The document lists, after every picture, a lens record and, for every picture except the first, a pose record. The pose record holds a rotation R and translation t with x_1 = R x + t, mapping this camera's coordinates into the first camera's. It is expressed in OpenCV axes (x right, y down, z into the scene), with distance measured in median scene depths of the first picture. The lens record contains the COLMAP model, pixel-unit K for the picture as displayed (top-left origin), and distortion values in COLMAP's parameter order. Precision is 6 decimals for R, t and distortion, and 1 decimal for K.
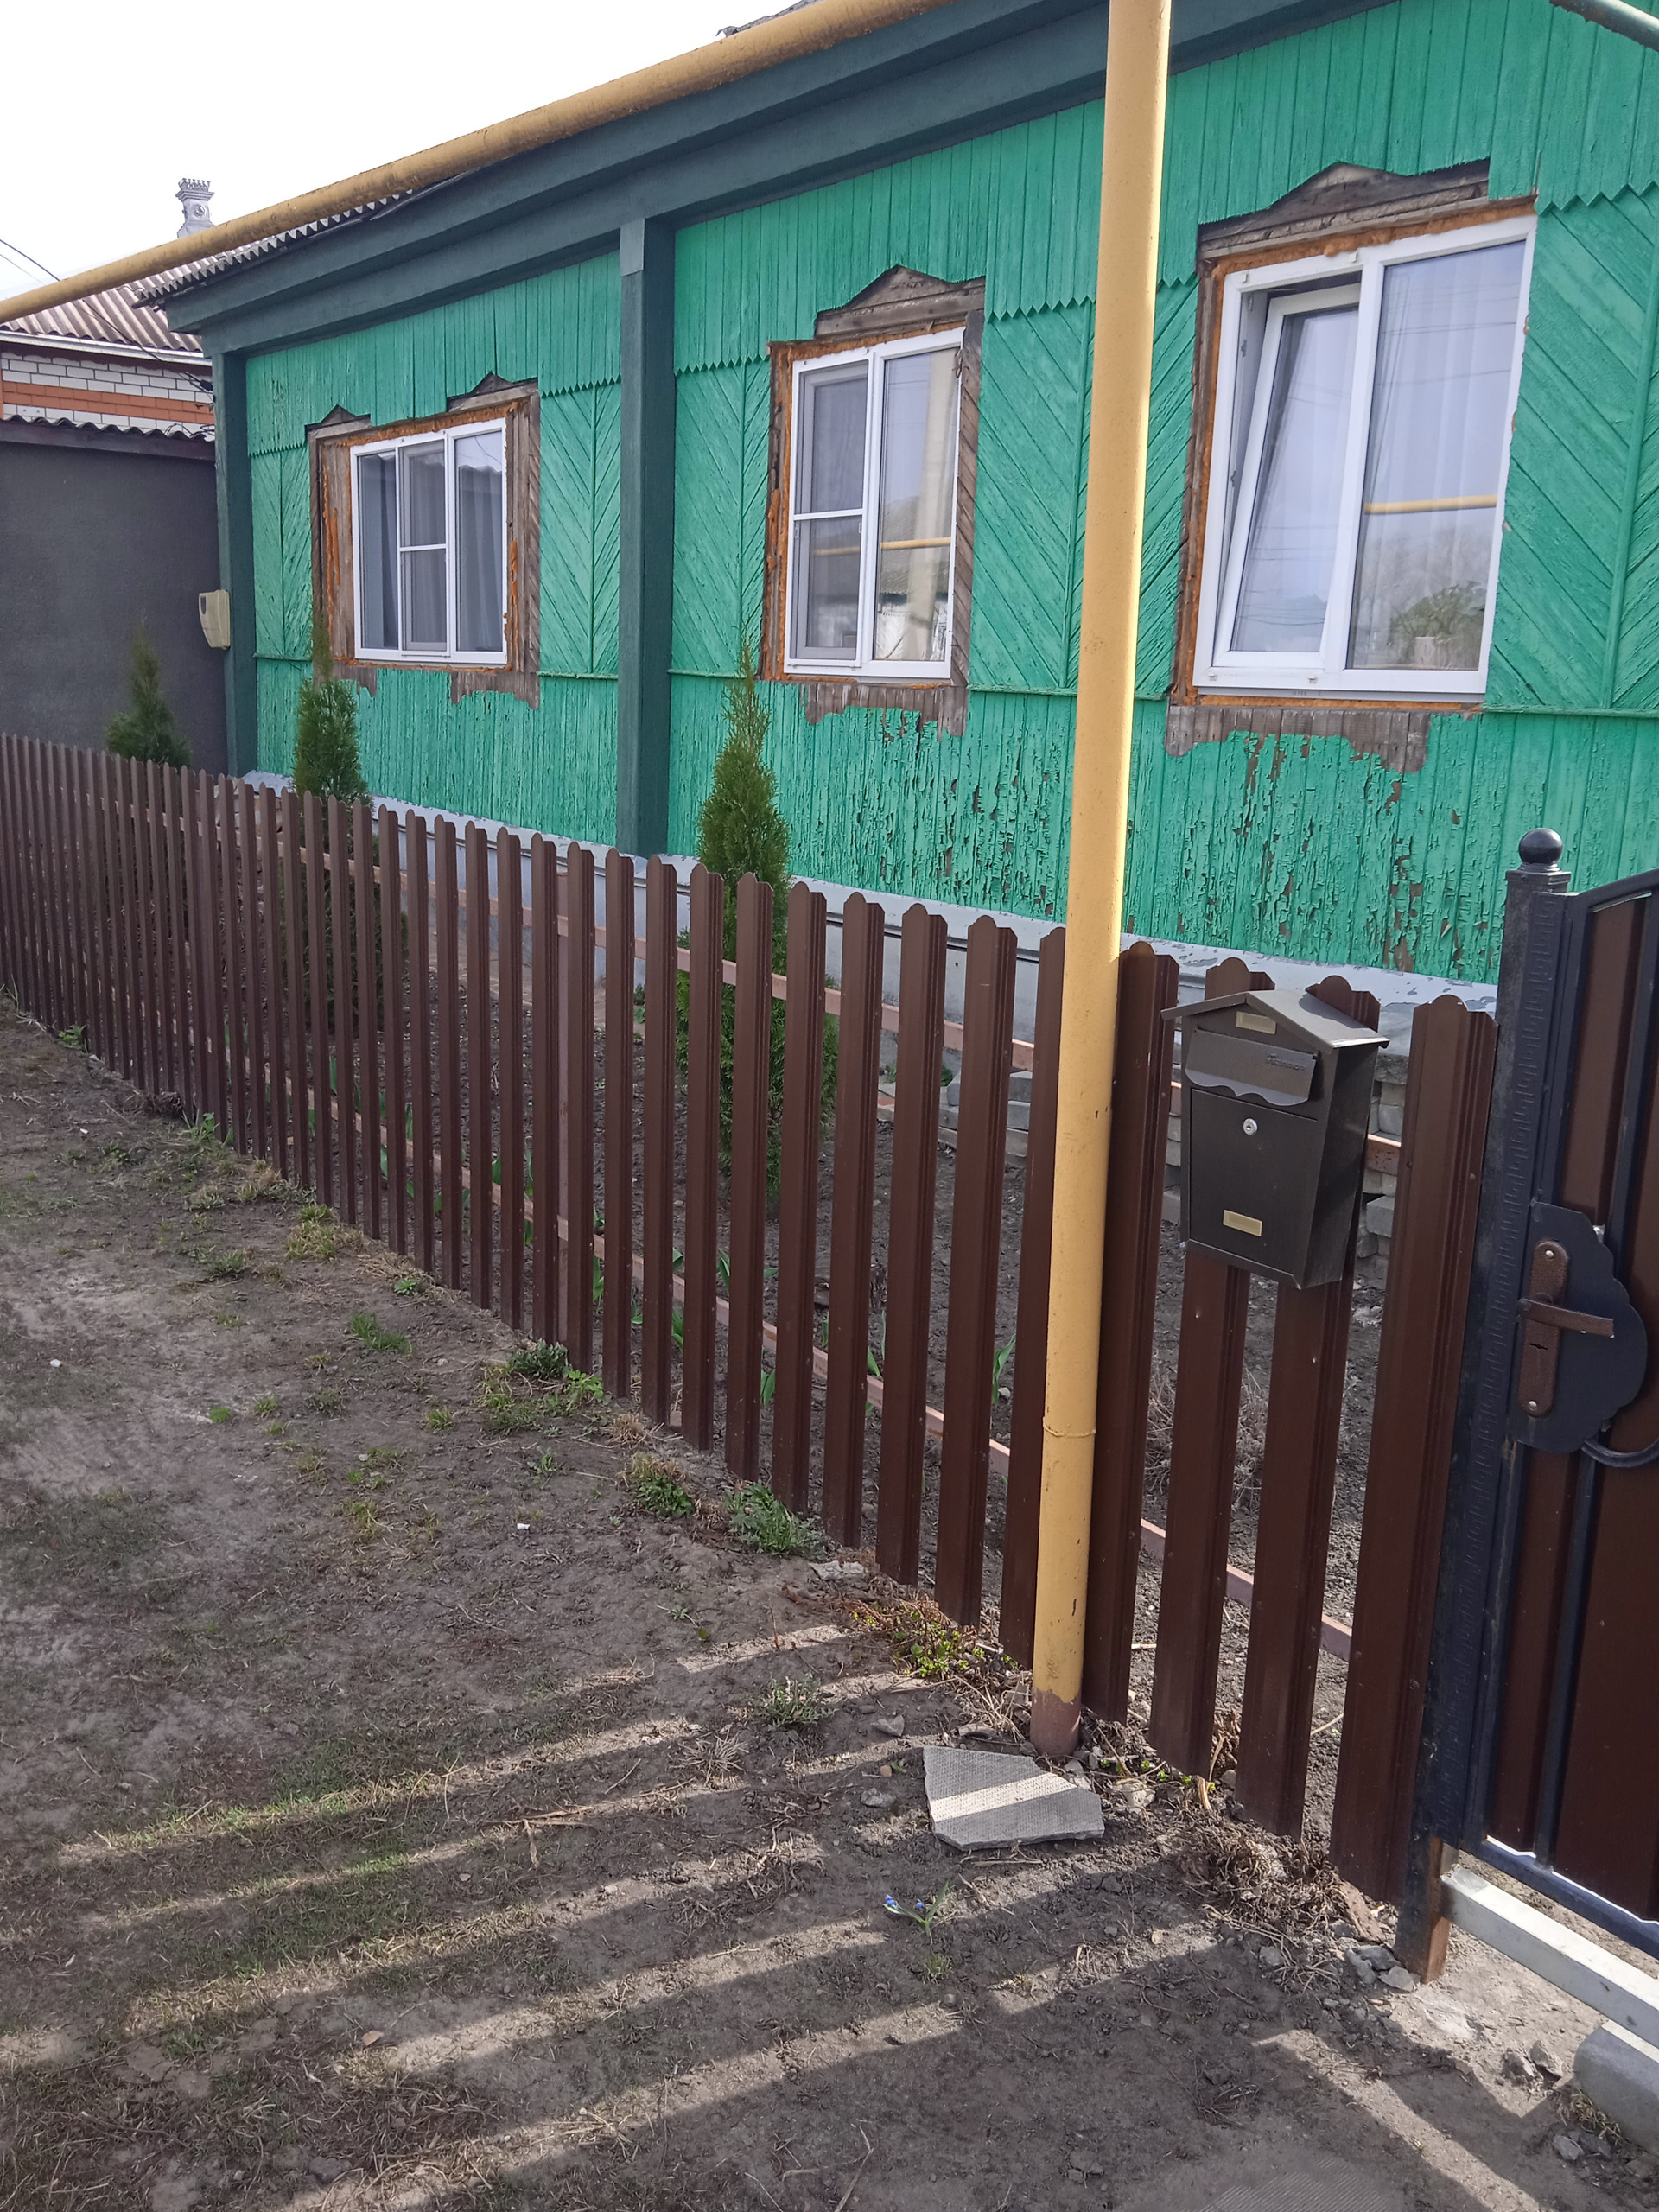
lens RADIAL K [[1830.7, 0, 727.9], [0, 1830.7, 1099.5], [0, 0, 1]] dist [0.075051, -0.116159]
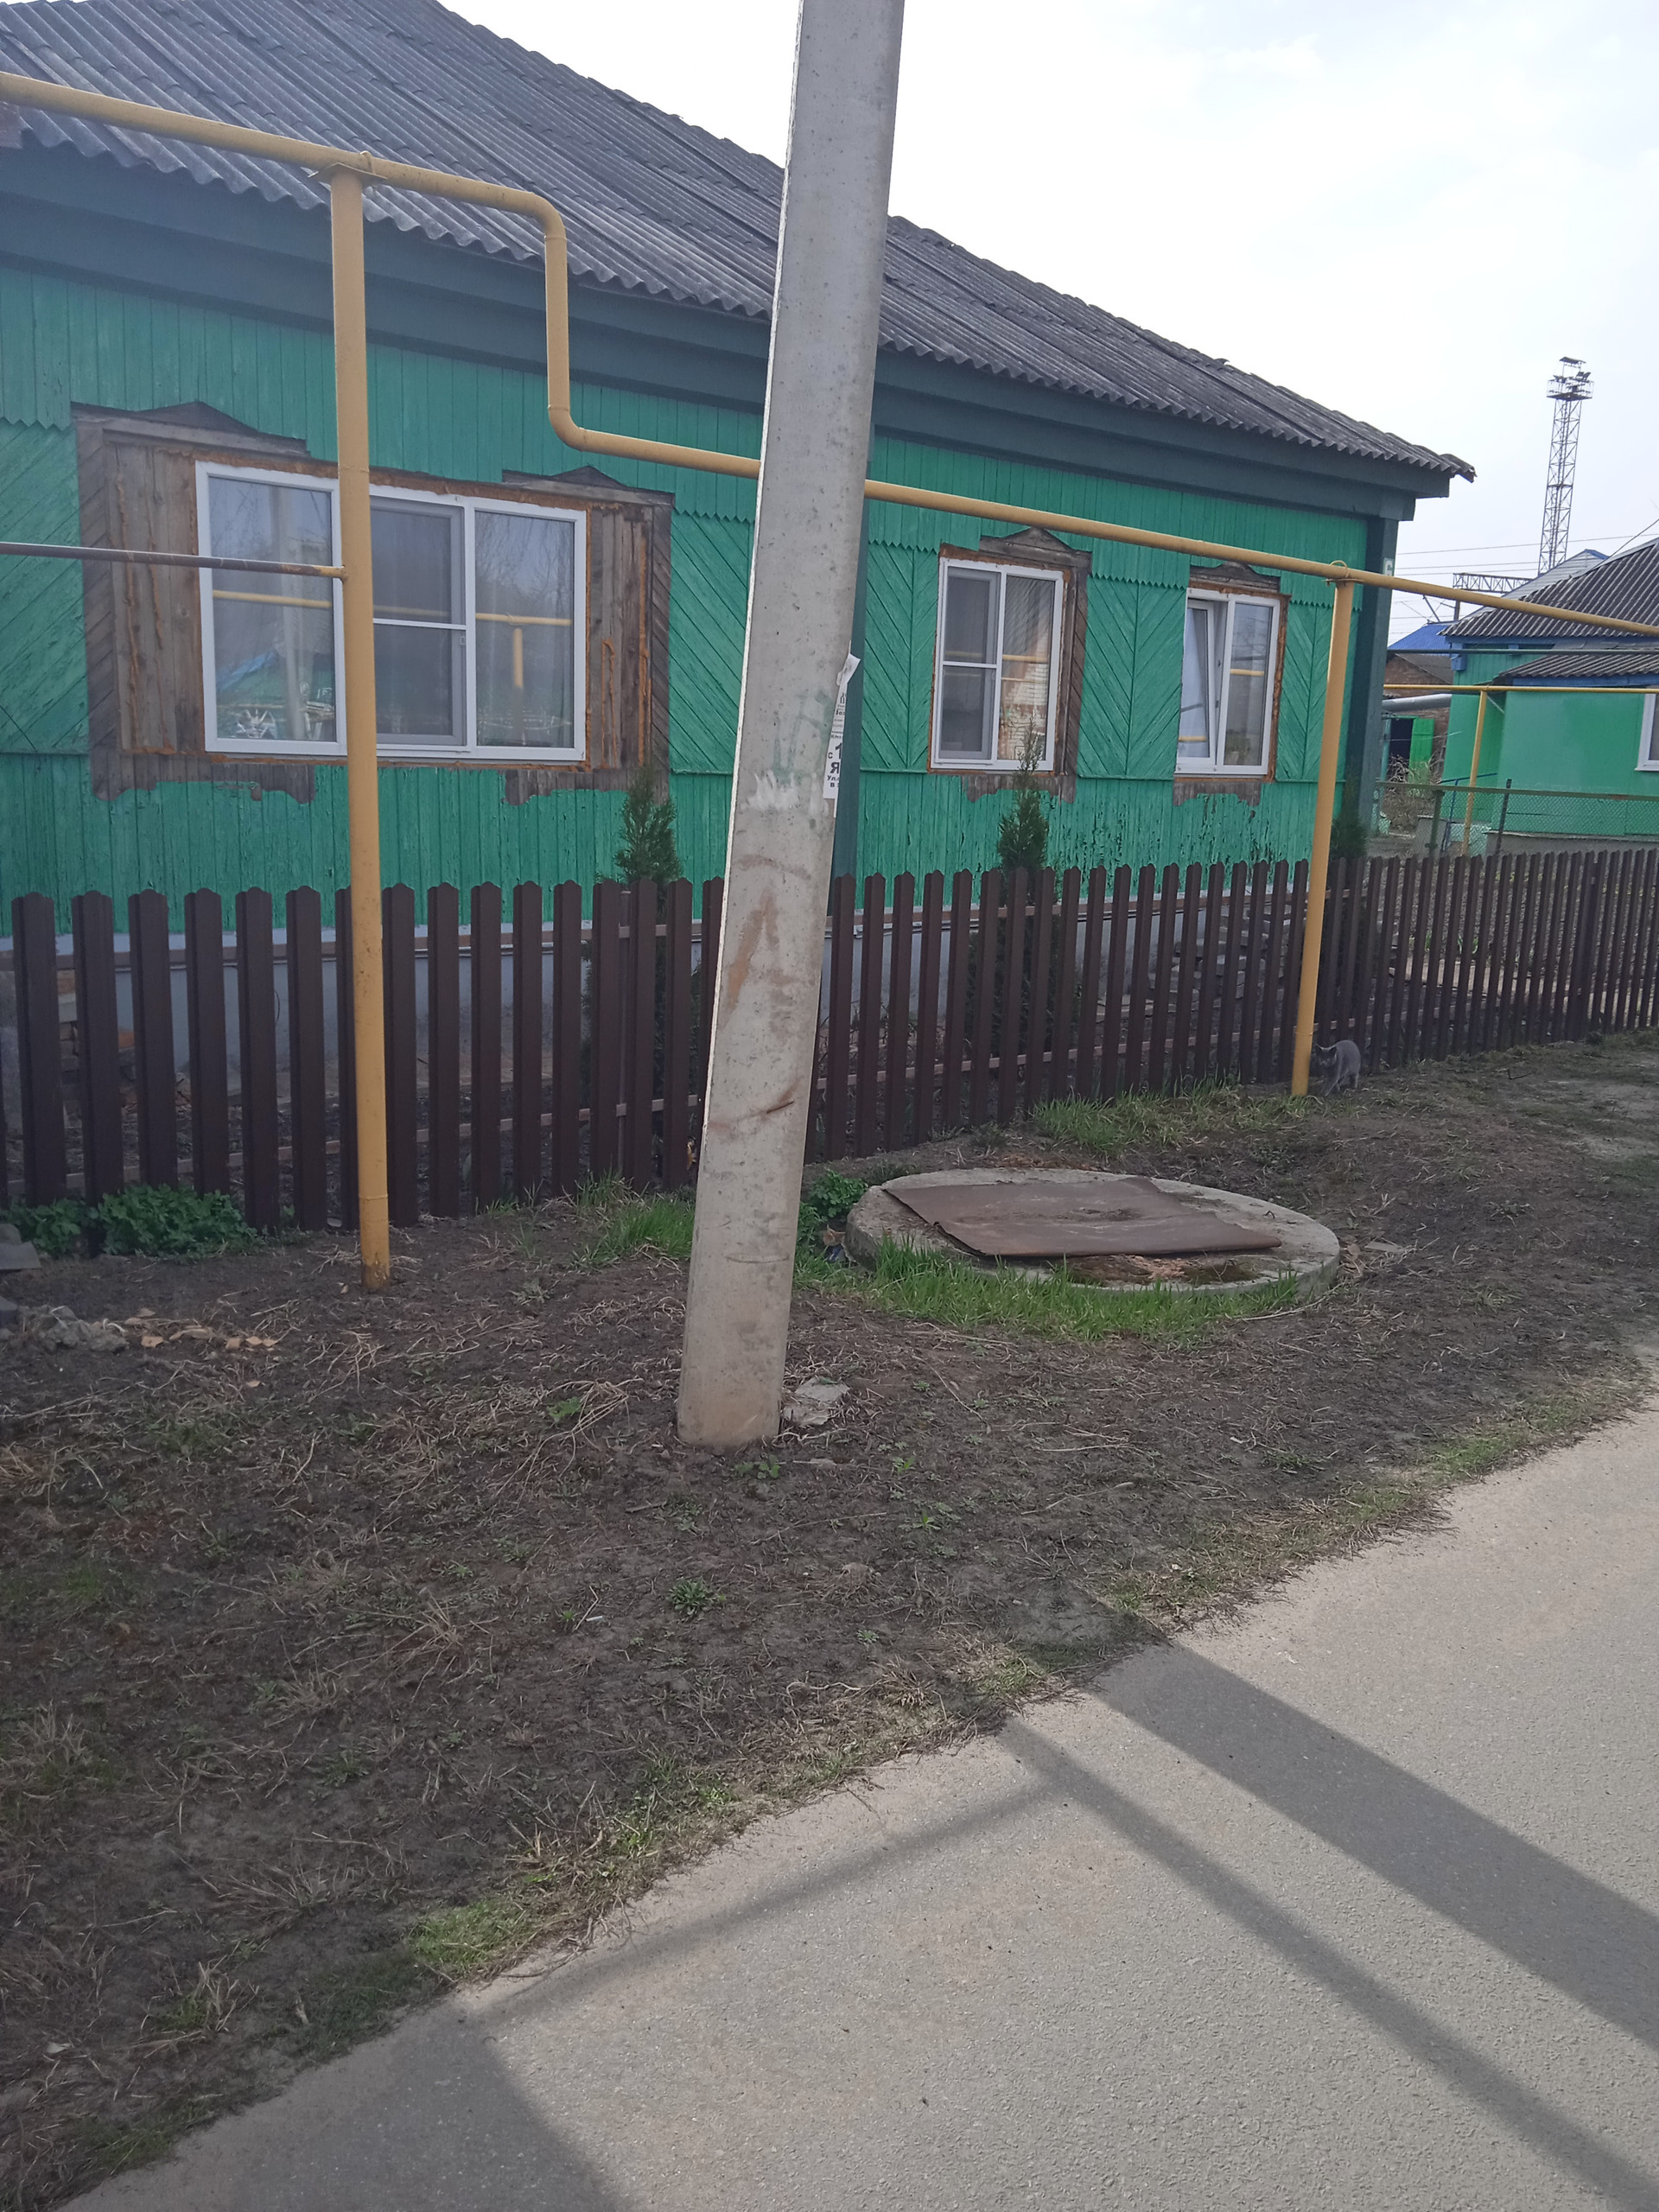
lens RADIAL K [[1827.2, 0, 806.1], [0, 1827.2, 1082.3], [0, 0, 1]] dist [0.046092, -0.054339]
pose [[-0.120385, -0.200793, 0.972209, -1.439401], [0.204874, 0.953224, 0.222240, -0.348508], [-0.971357, 0.225935, -0.073616, 1.303862]]
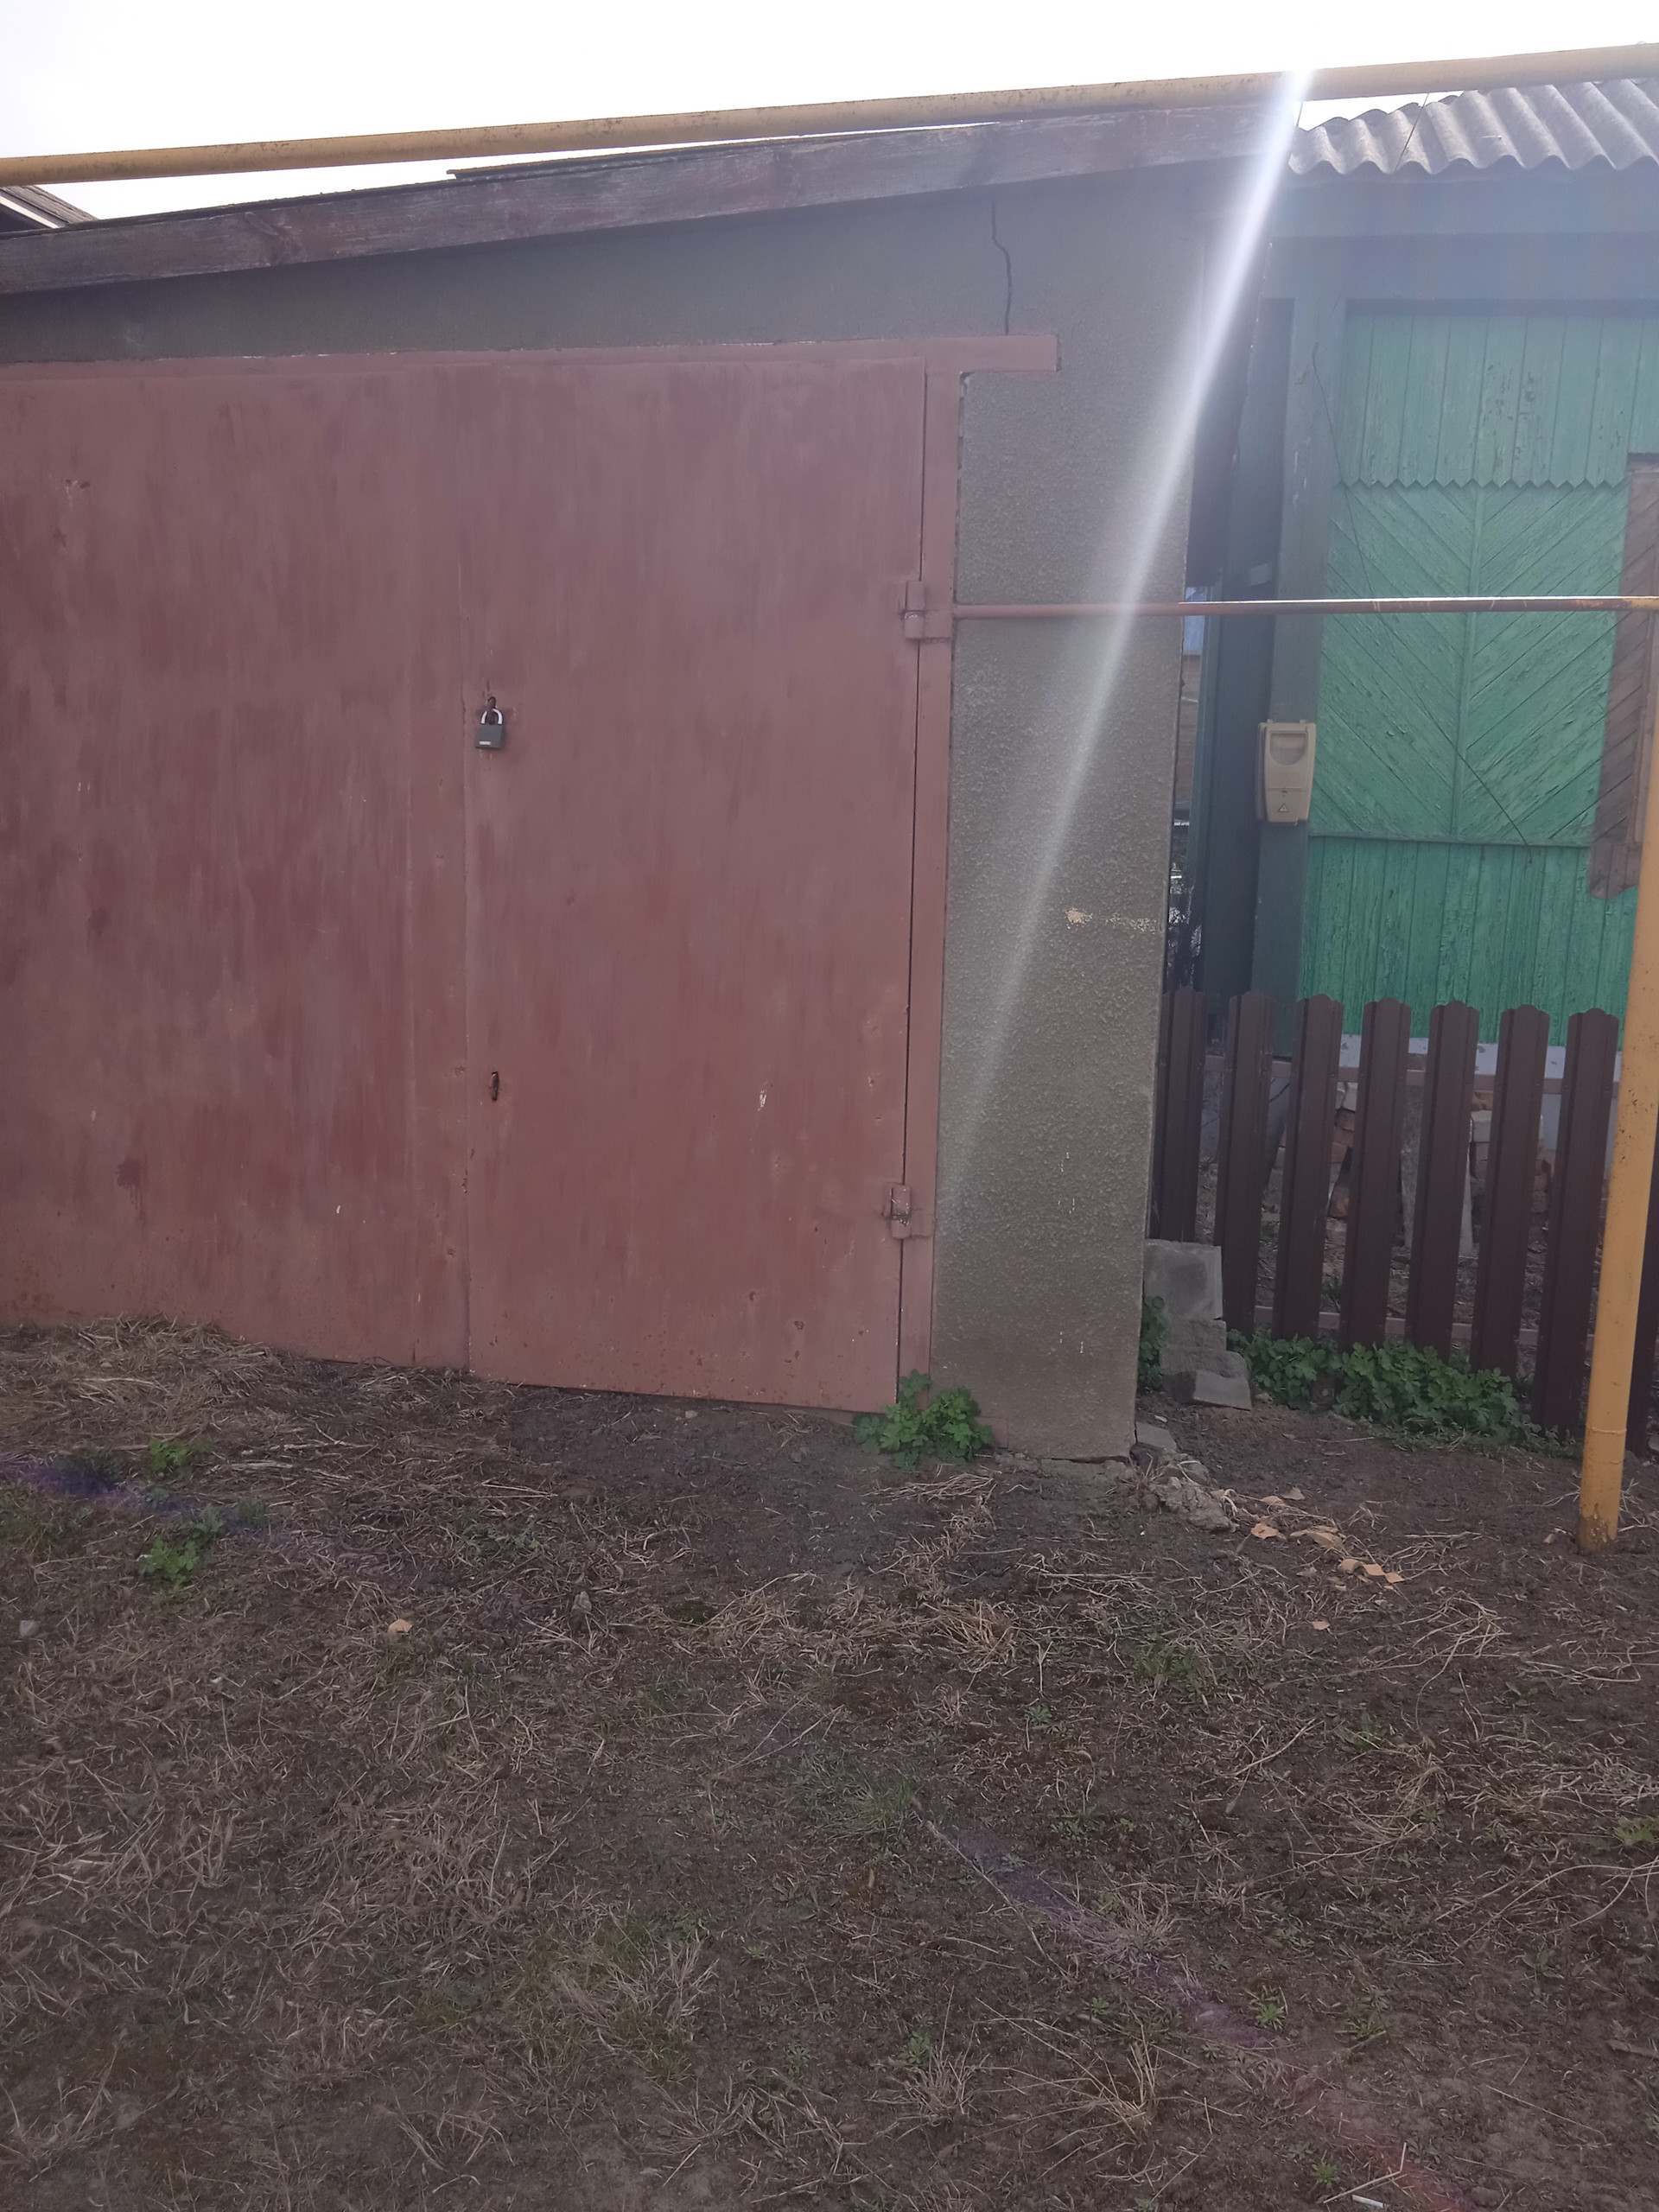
lens RADIAL K [[1830.7, 0, 727.9], [0, 1830.7, 1099.5], [0, 0, 1]] dist [0.075051, -0.116159]
pose [[0.710089, -0.116256, 0.694448, -1.312512], [0.155104, 0.987875, 0.006780, -0.325920], [-0.686816, 0.102897, 0.719511, 1.223277]]
